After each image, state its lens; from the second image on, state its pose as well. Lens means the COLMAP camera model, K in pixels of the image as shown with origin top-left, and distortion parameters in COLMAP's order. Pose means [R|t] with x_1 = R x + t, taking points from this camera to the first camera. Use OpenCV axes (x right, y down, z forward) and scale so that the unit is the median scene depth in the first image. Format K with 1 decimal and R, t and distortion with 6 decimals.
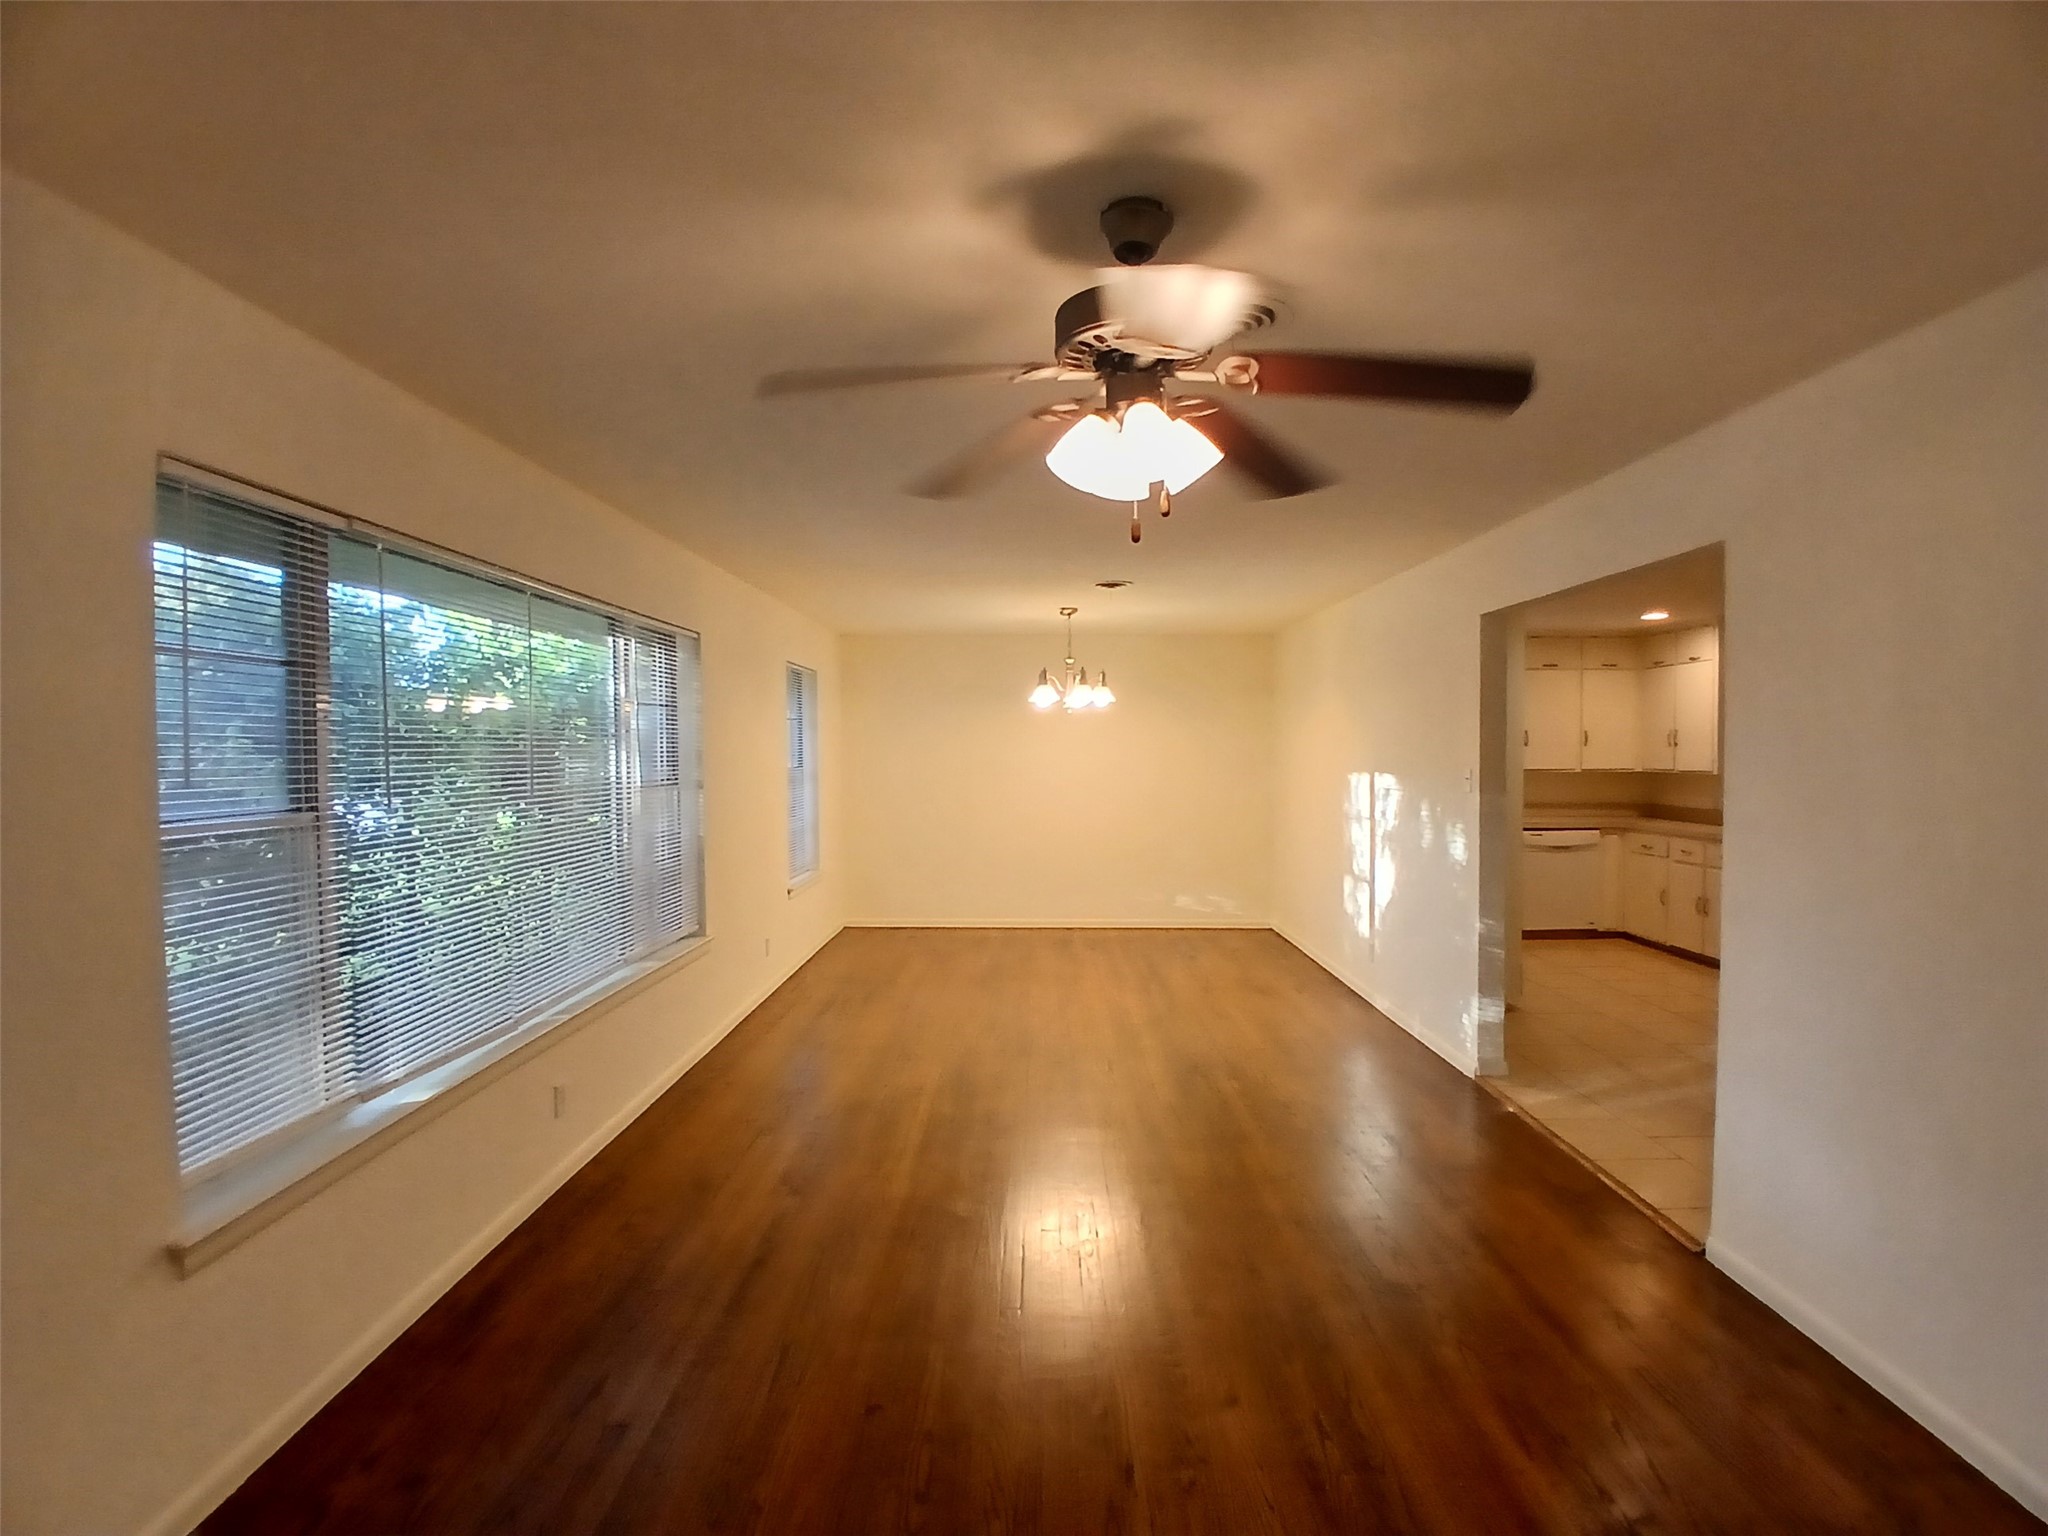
lens RADIAL K [[1040.6, 0, 1011.6], [0, 1040.6, 775.4], [0, 0, 1]] dist [-0.004735, -0.036762]
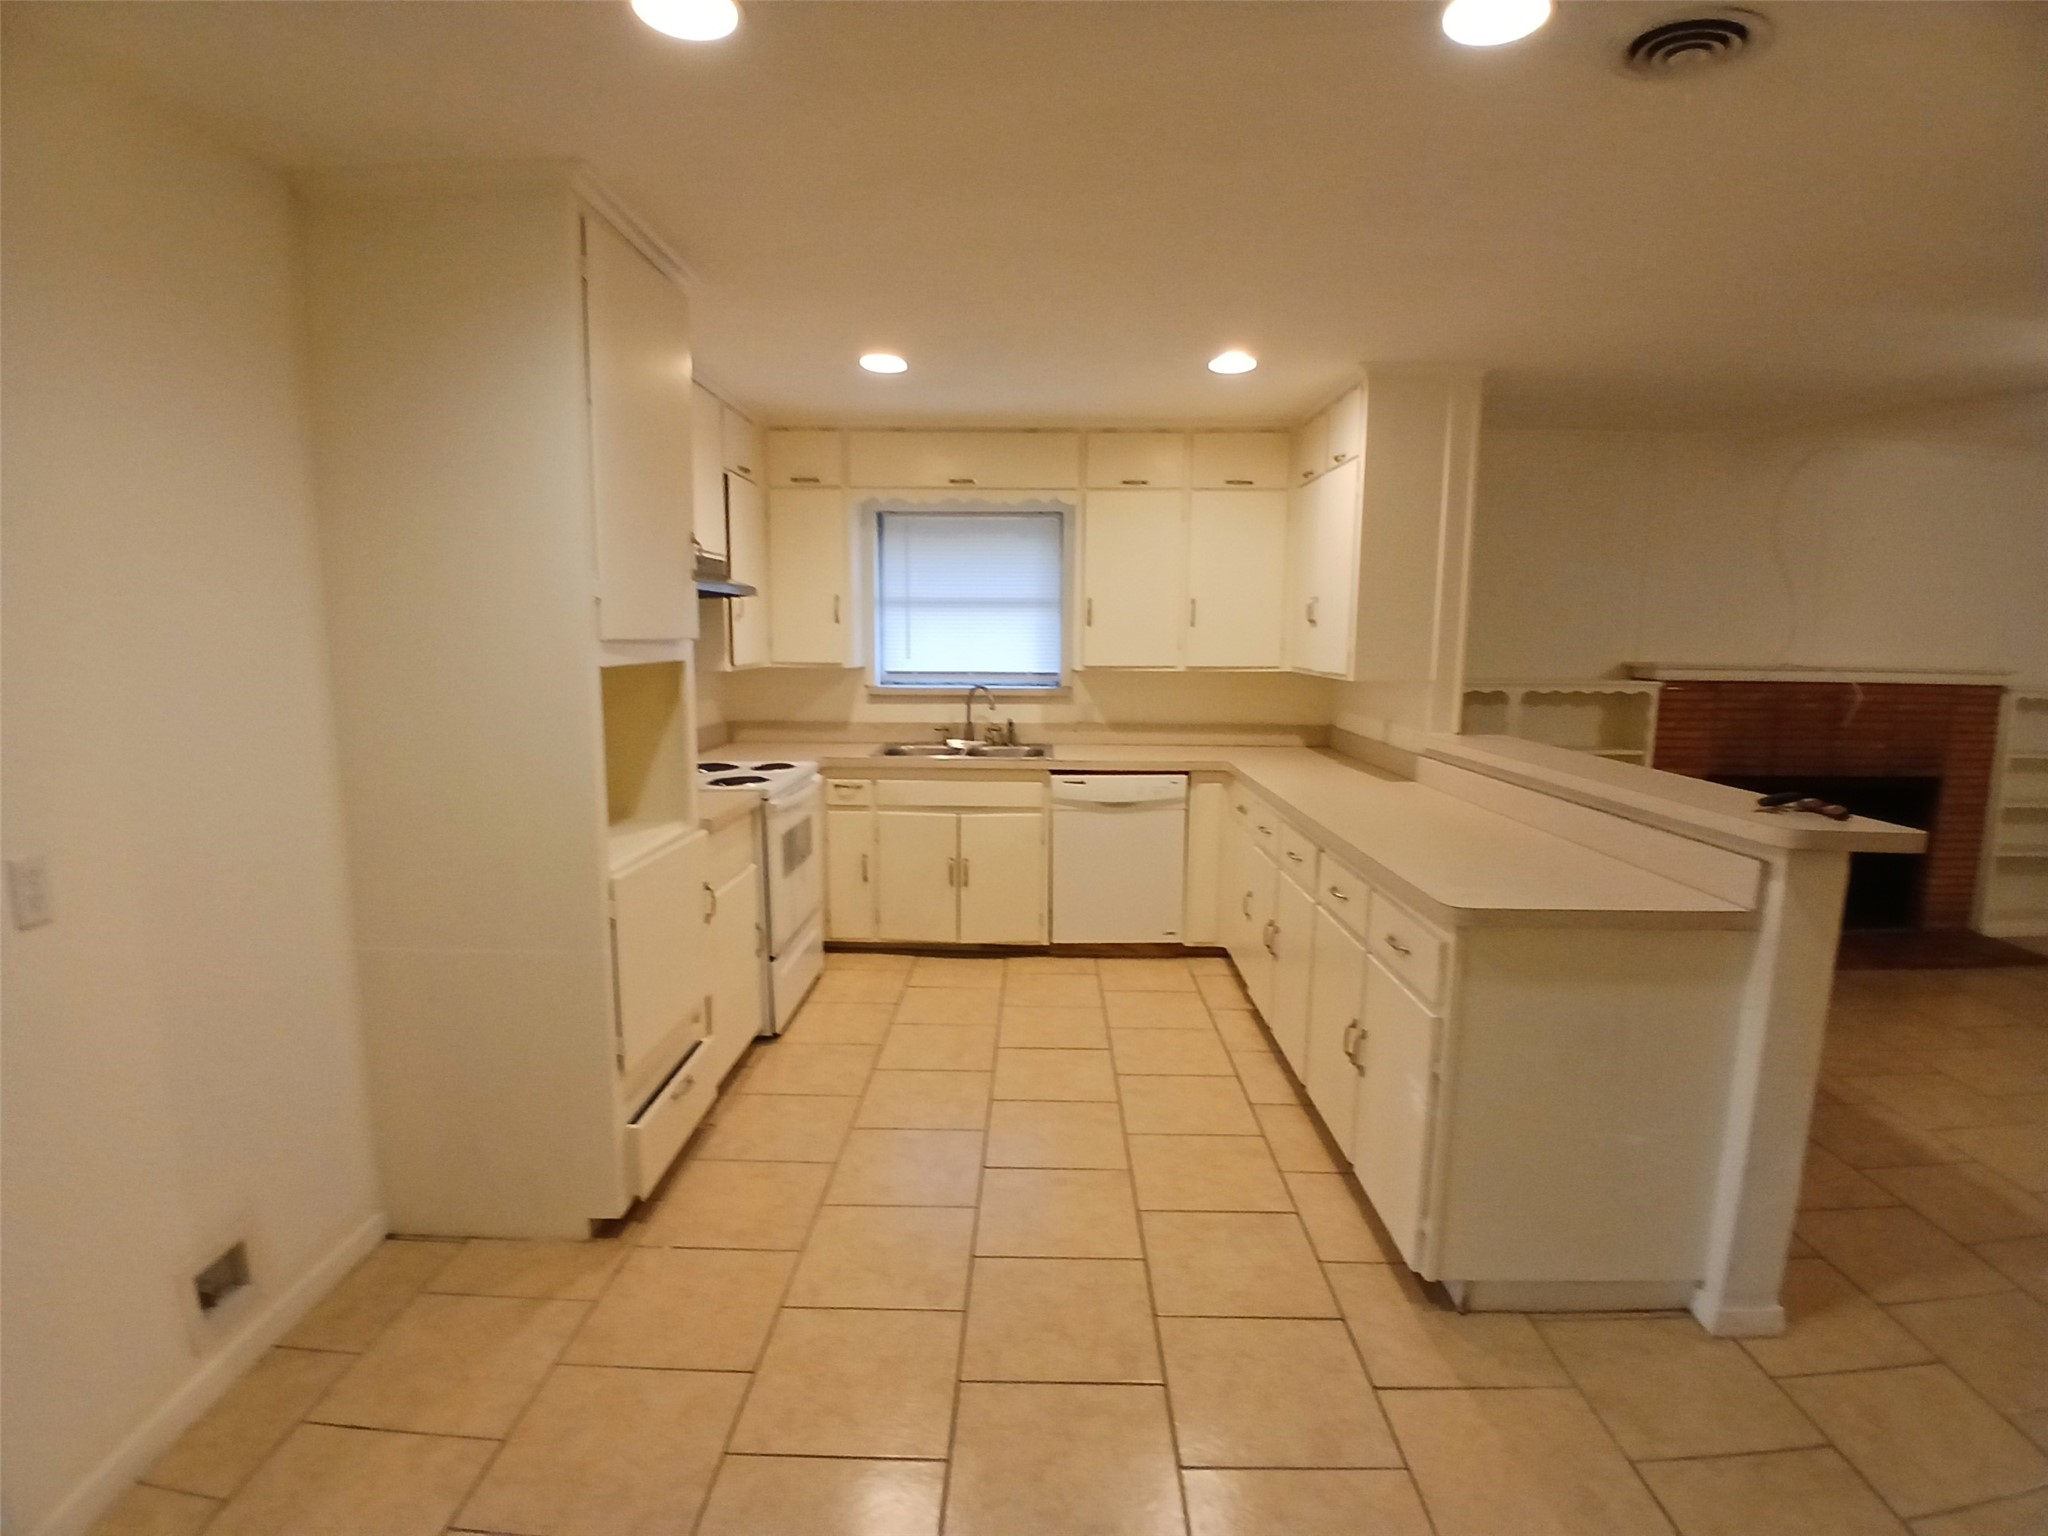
lens RADIAL K [[997.4, 0, 1024.0], [0, 997.4, 768.0], [0, 0, 1]] dist [-0.001206, -0.045036]
pose [[0.999902, 0.012684, 0.006001, 0.474800], [-0.013254, 0.994142, 0.107266, -0.008666], [-0.004606, -0.107335, 0.994212, 0.457439]]
